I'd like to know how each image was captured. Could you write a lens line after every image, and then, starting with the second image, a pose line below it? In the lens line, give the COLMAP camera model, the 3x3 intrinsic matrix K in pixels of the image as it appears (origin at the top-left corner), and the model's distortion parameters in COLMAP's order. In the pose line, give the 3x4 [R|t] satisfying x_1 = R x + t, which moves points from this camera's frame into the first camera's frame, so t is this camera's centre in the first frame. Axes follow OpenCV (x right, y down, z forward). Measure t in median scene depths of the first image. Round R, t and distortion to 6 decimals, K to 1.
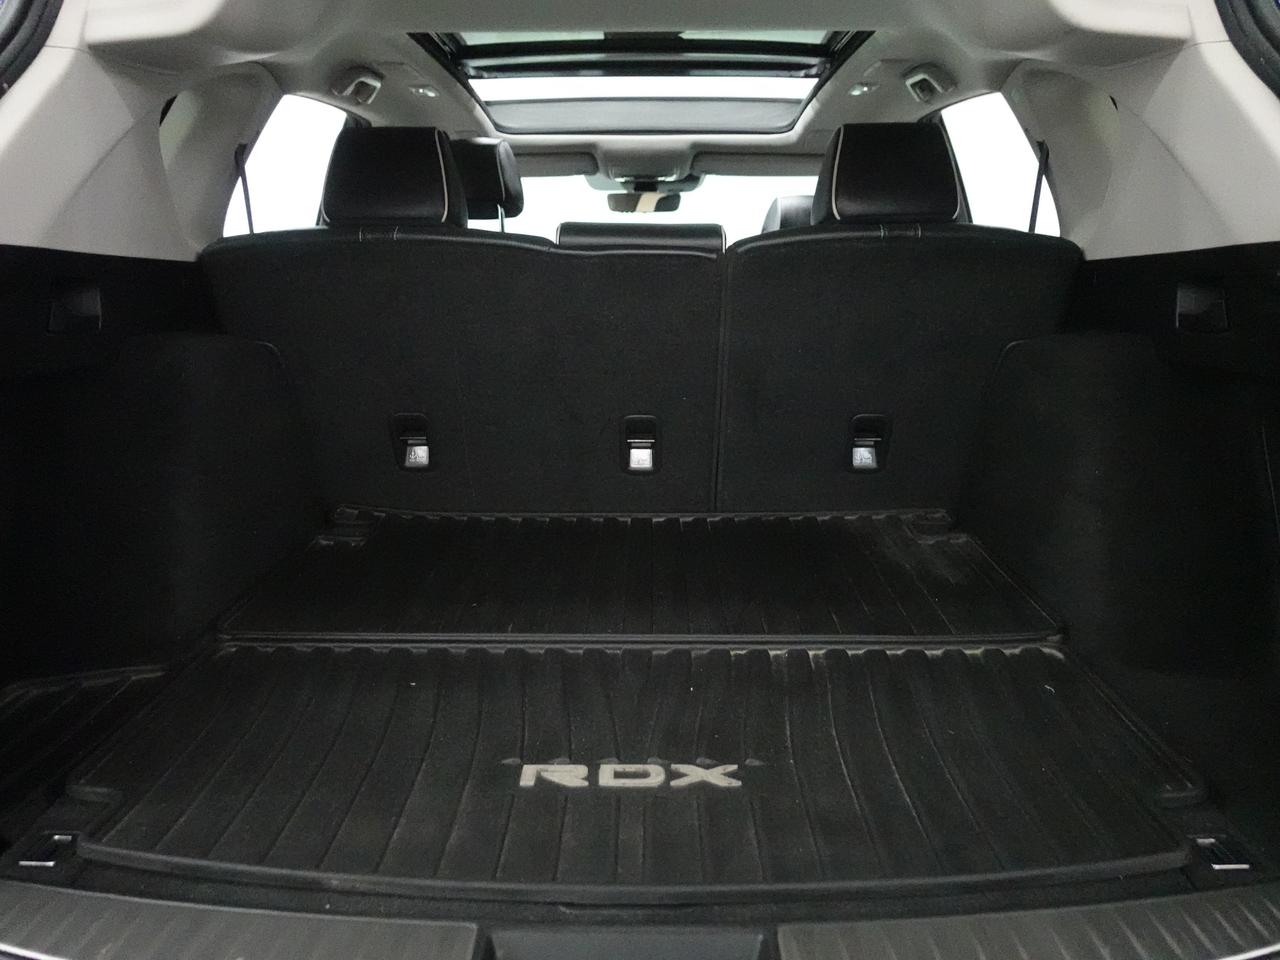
lens RADIAL K [[991.8, 0, 640.9], [0, 991.8, 477.1], [0, 0, 1]] dist [-0.000113, 0.030903]
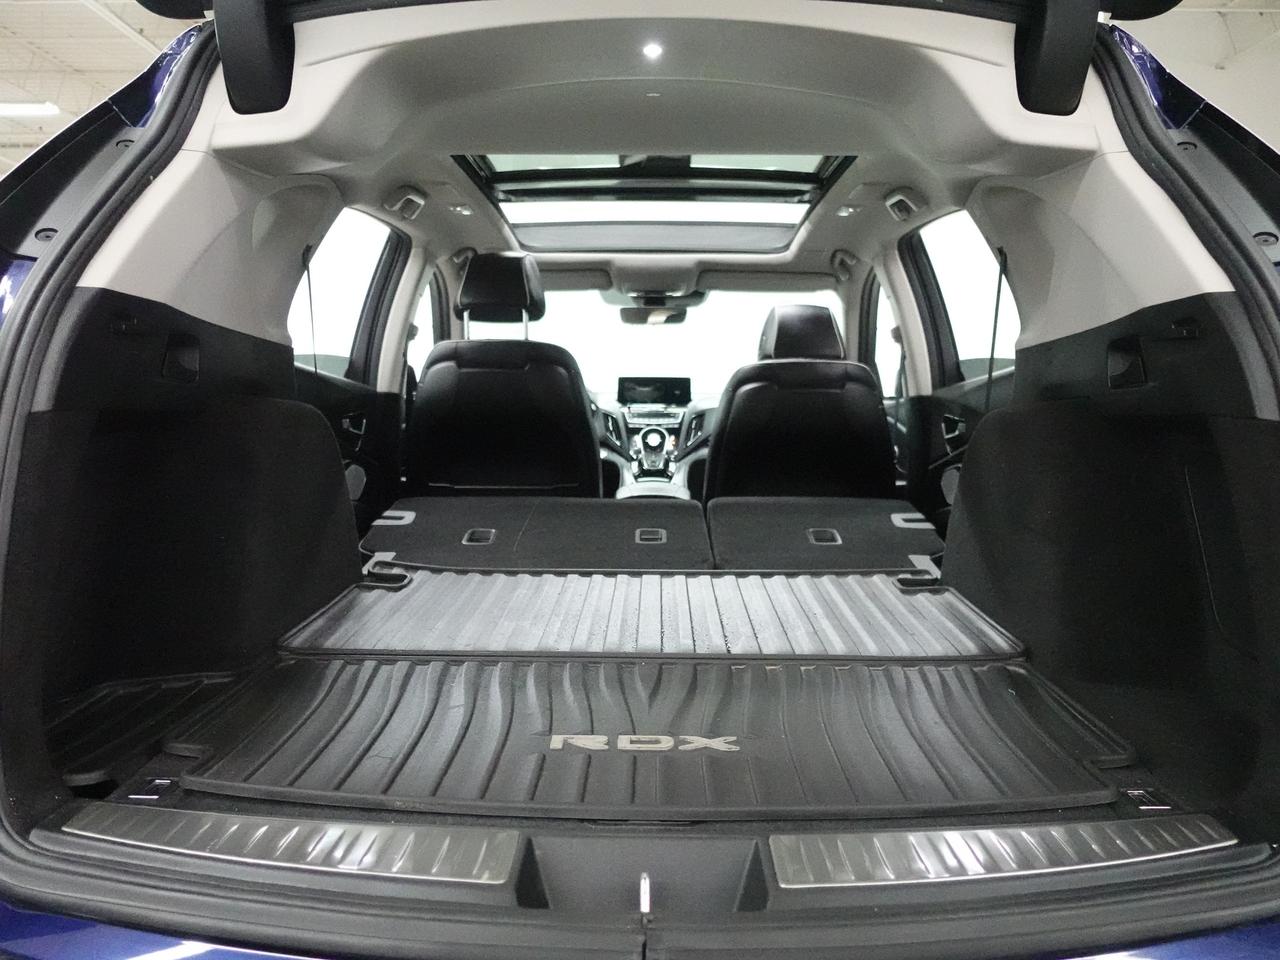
lens RADIAL K [[991.8, 0, 640.6], [0, 991.8, 482.0], [0, 0, 1]] dist [-0.000113, 0.030903]
pose [[0.999949, 0.008585, -0.005353, -0.005169], [-0.009196, 0.991855, -0.127040, 0.065063], [0.004218, 0.127083, 0.991883, -0.086827]]
